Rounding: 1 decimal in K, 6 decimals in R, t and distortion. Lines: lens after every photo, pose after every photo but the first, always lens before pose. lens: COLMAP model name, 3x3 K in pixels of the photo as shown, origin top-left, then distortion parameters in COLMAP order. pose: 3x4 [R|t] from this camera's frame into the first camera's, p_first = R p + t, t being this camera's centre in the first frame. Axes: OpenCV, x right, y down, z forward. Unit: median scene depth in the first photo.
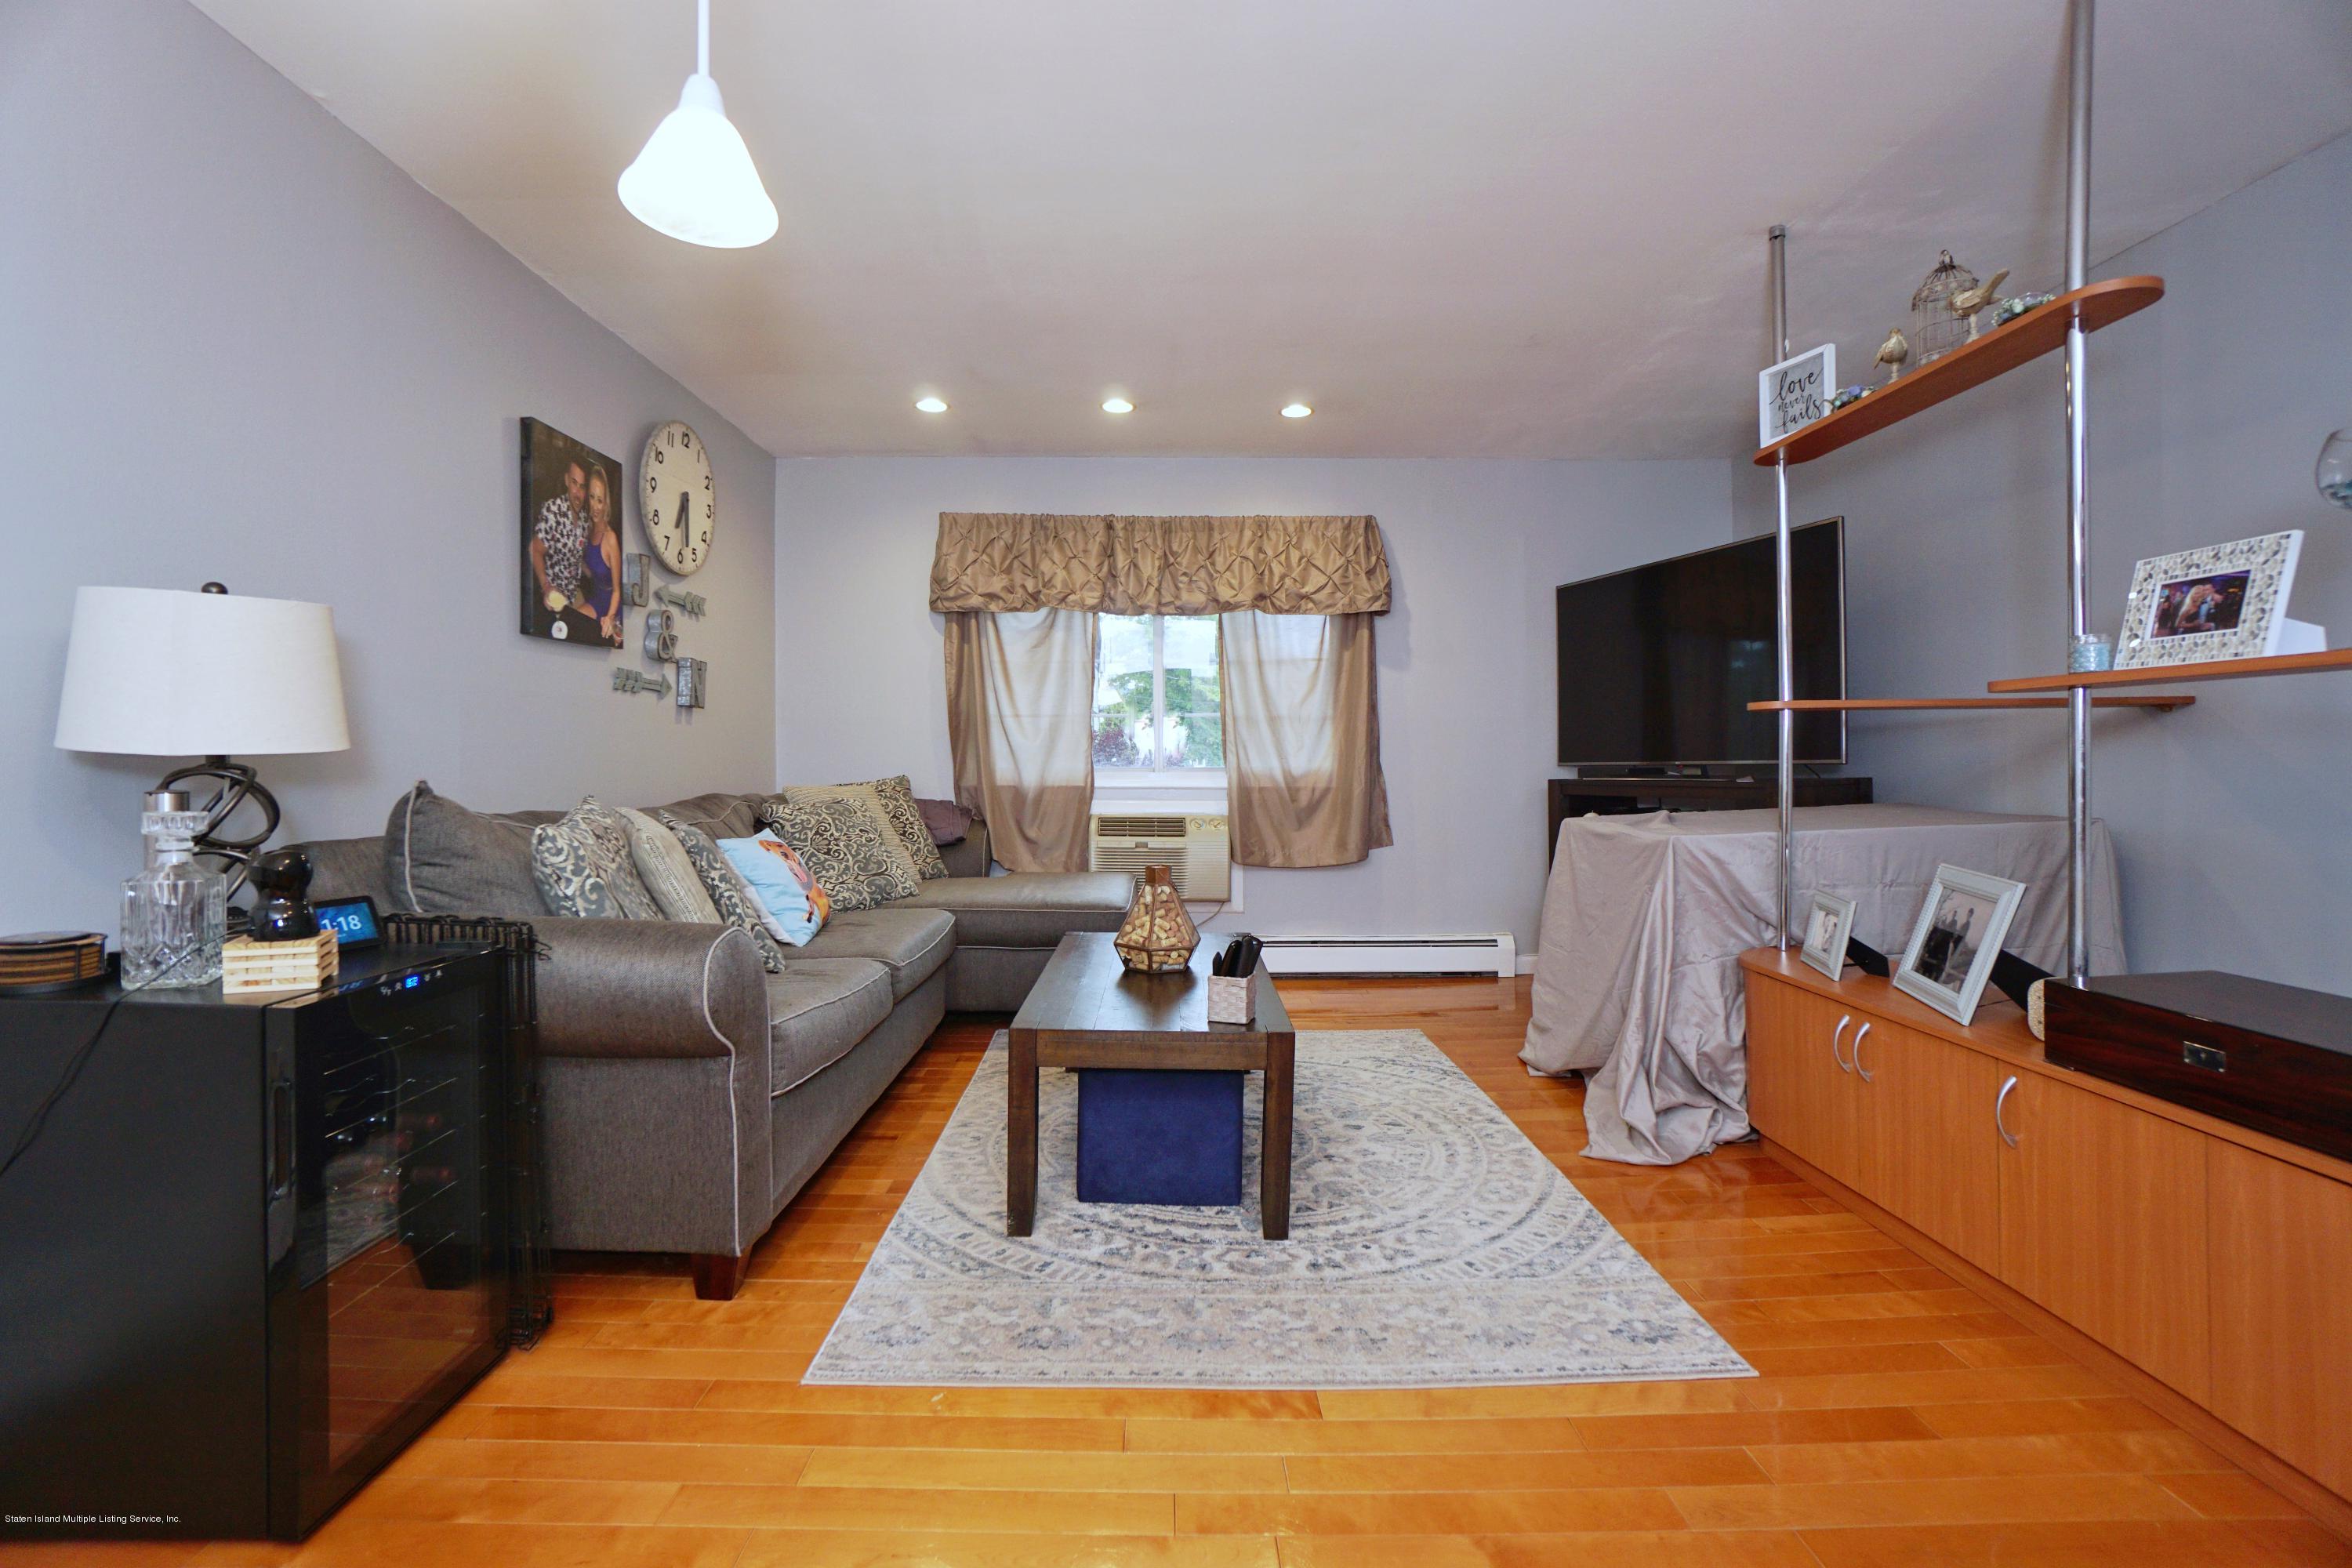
lens RADIAL K [[1036.2, 0, 1164.7], [0, 1036.2, 772.8], [0, 0, 1]] dist [-0.063431, 0.024274]
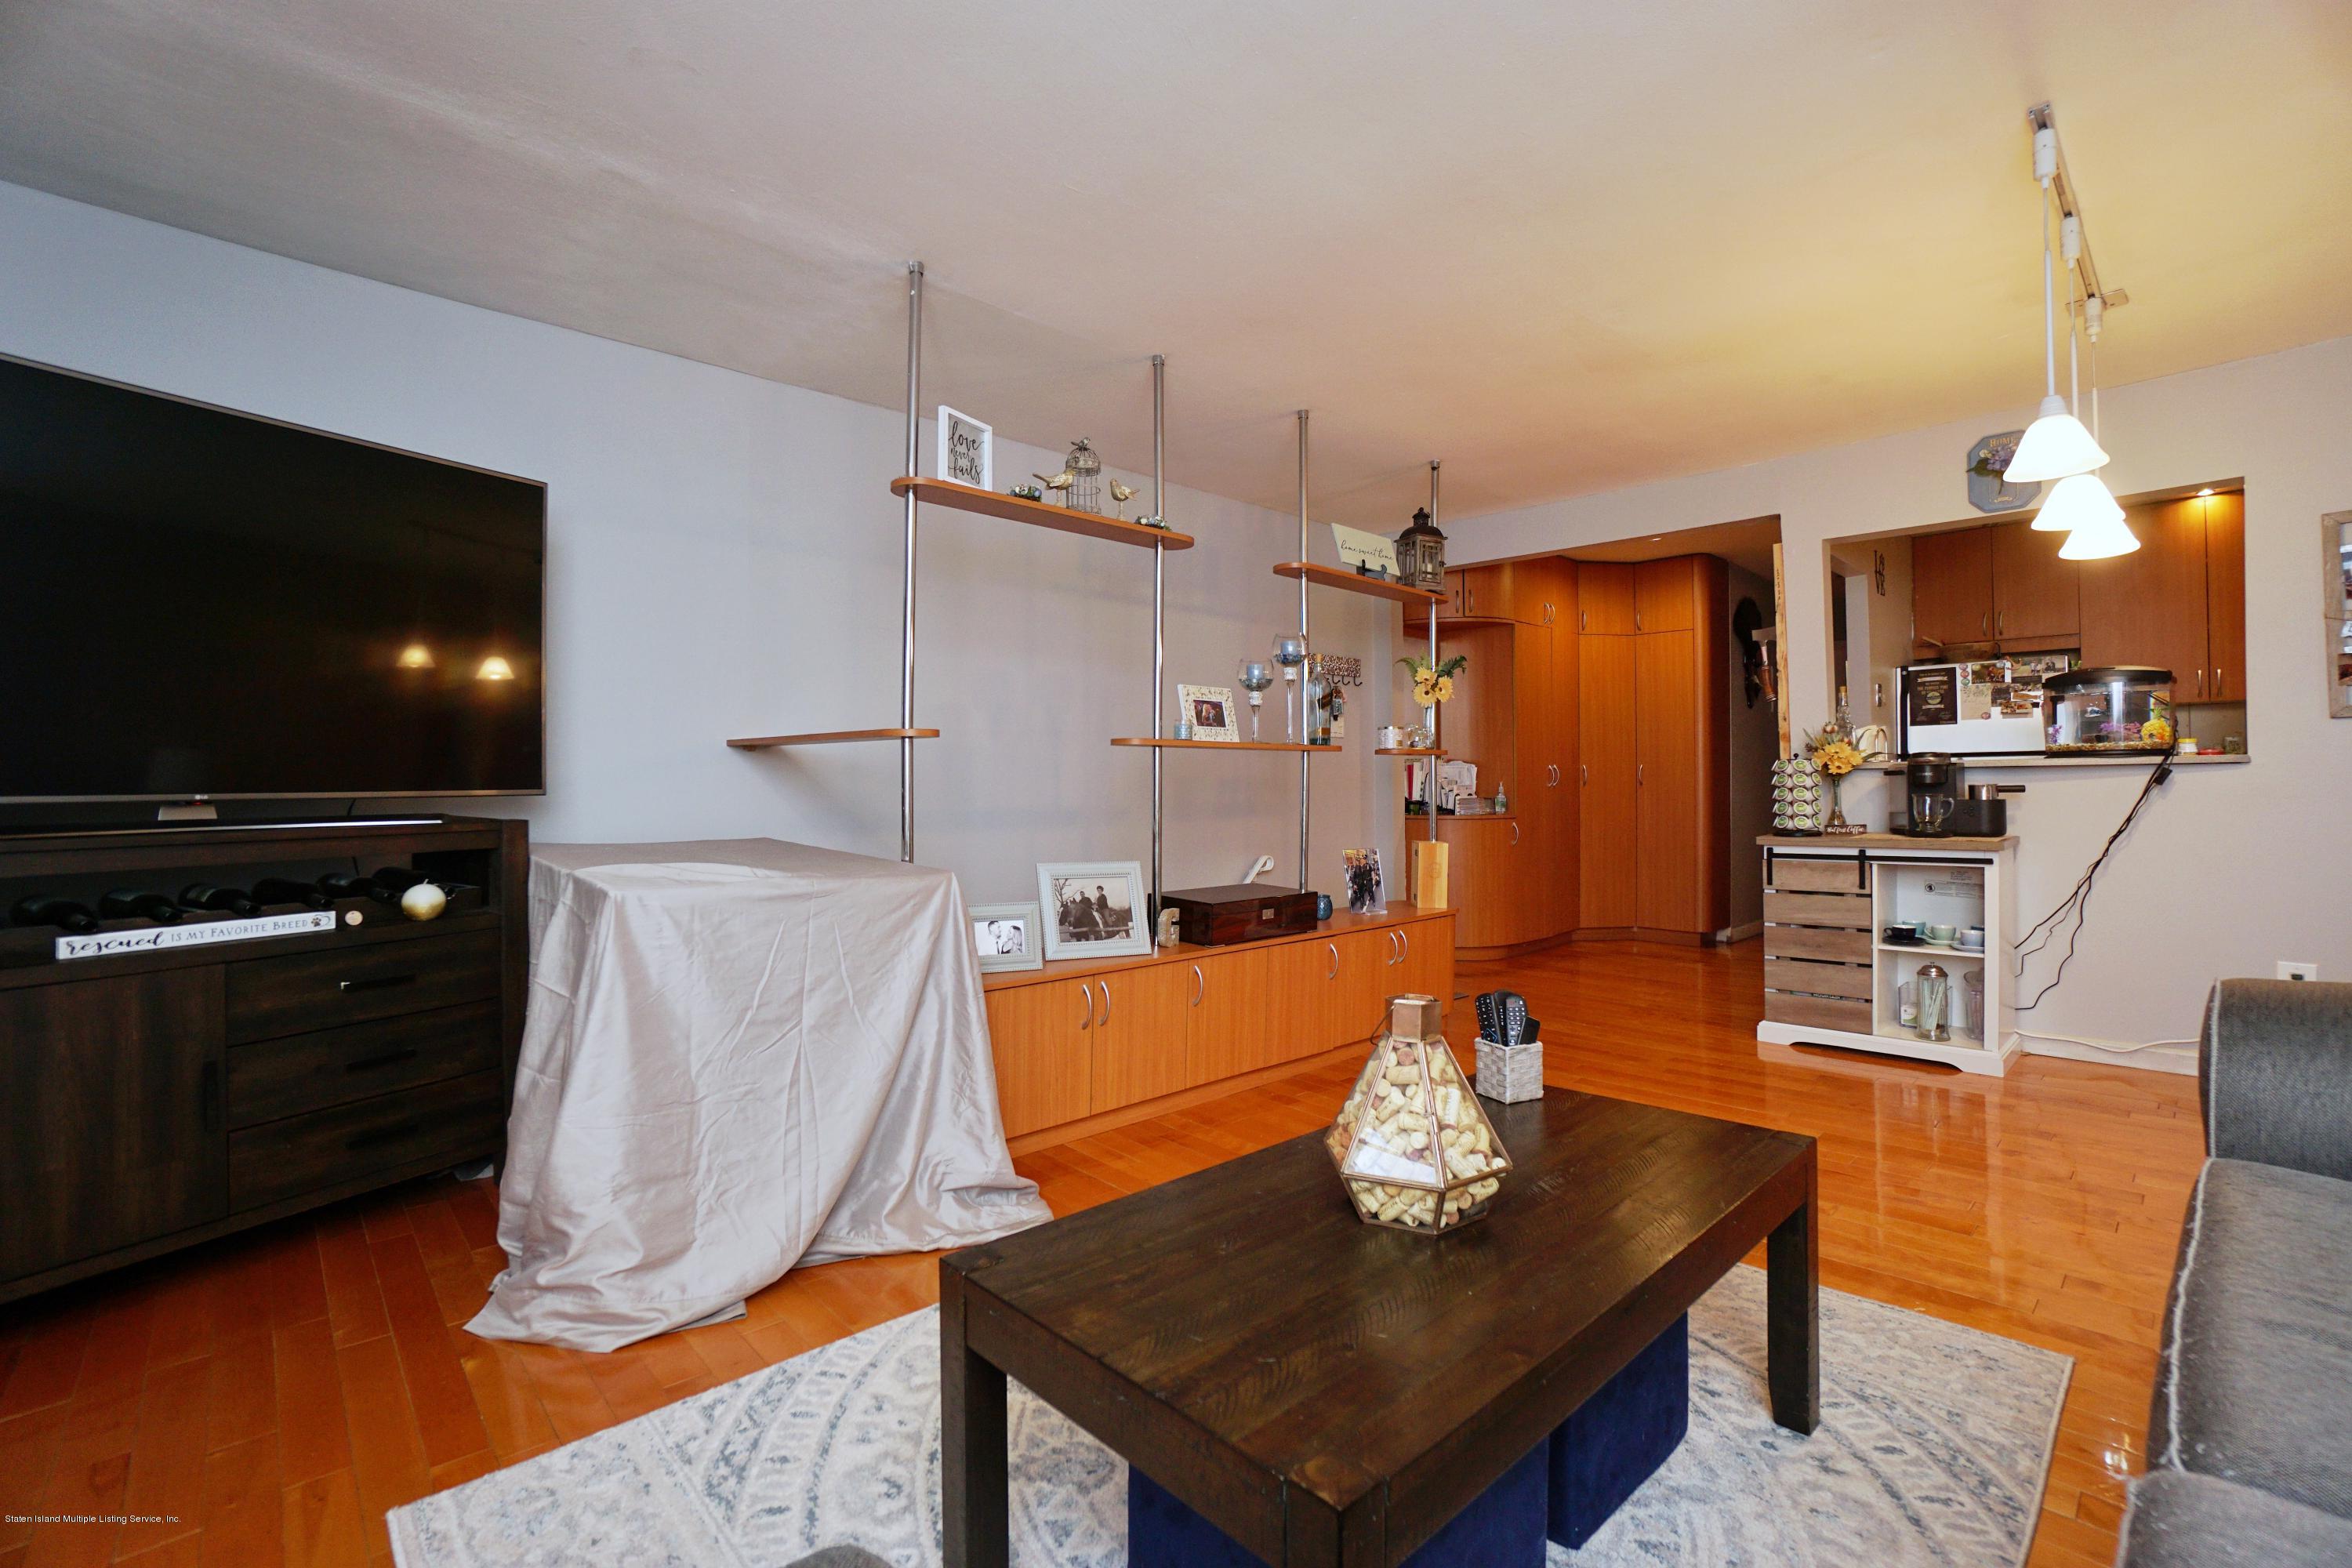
lens RADIAL K [[1036.8, 0, 1162.6], [0, 1036.8, 776.7], [0, 0, 1]] dist [-0.065414, 0.023702]
pose [[-0.676693, 0.015645, 0.736099, -0.263268], [0.018129, 0.999825, -0.004584, -0.013135], [-0.736042, 0.010243, -0.676858, 1.302992]]
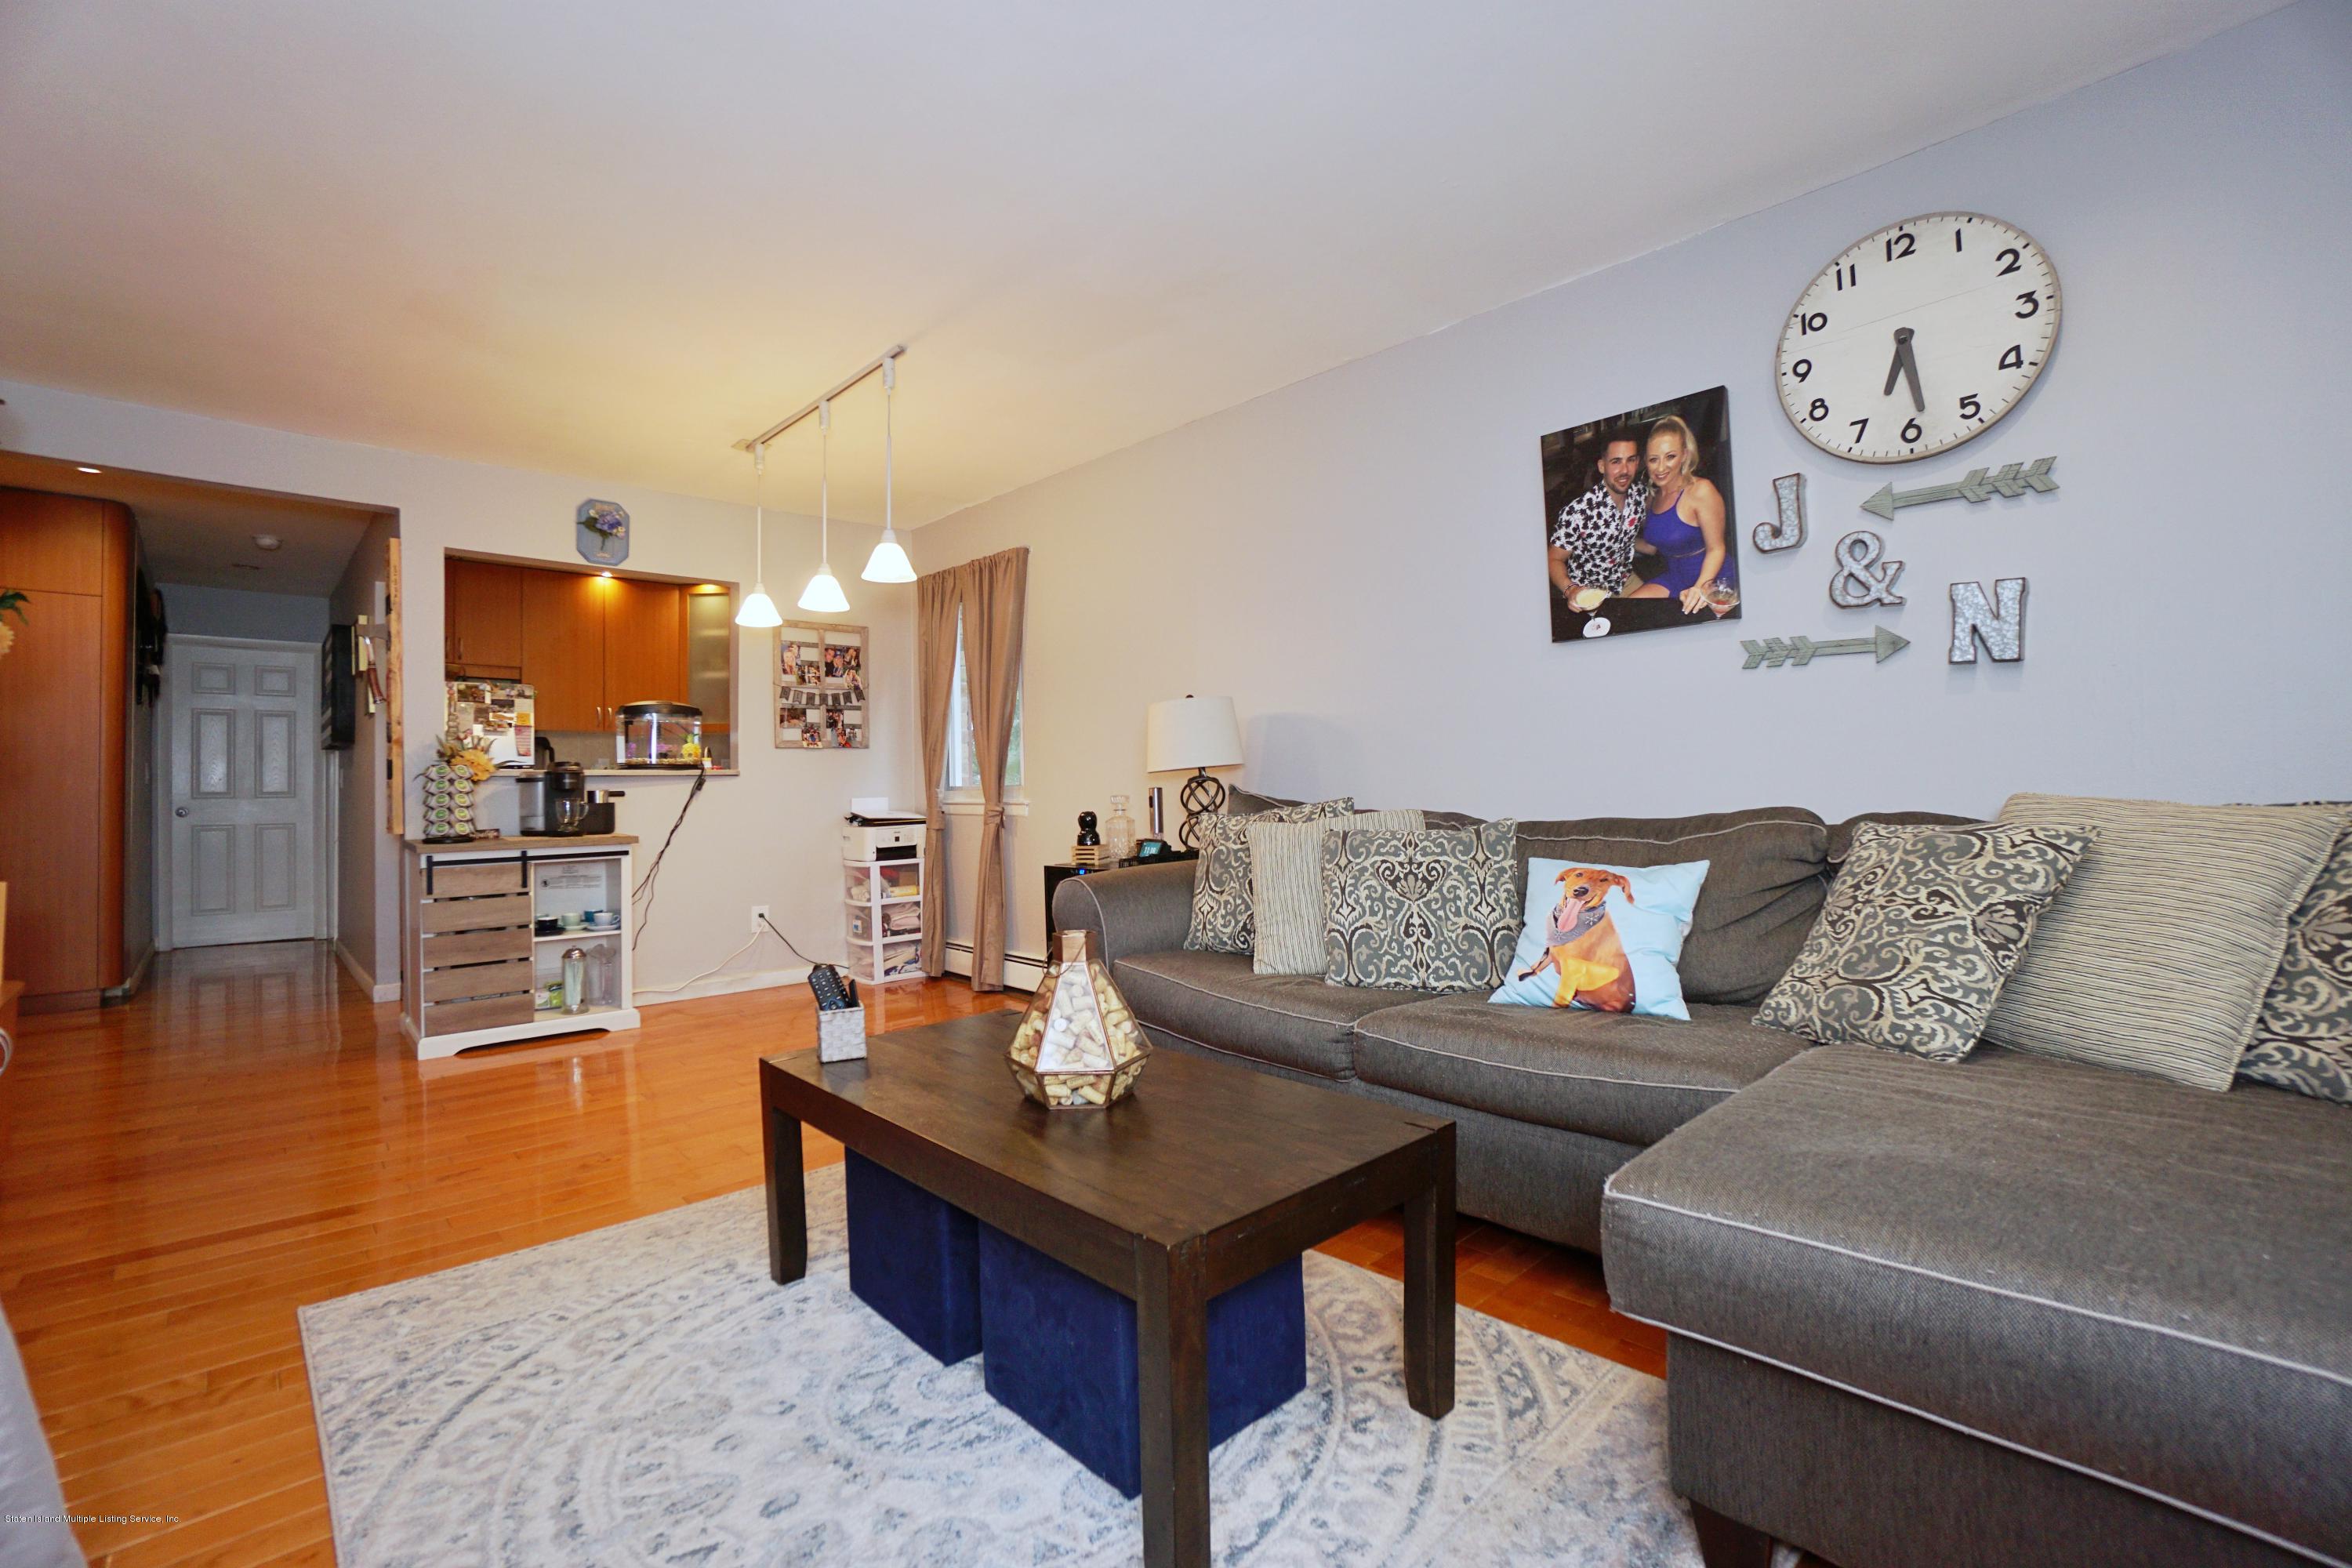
lens RADIAL K [[1036.2, 0, 1164.7], [0, 1036.2, 772.8], [0, 0, 1]] dist [-0.063431, 0.024274]
pose [[-0.731835, 0.004351, -0.681468, 0.349103], [0.009411, 0.999949, -0.003722, -0.003381], [0.681417, -0.009137, -0.731839, 1.377796]]
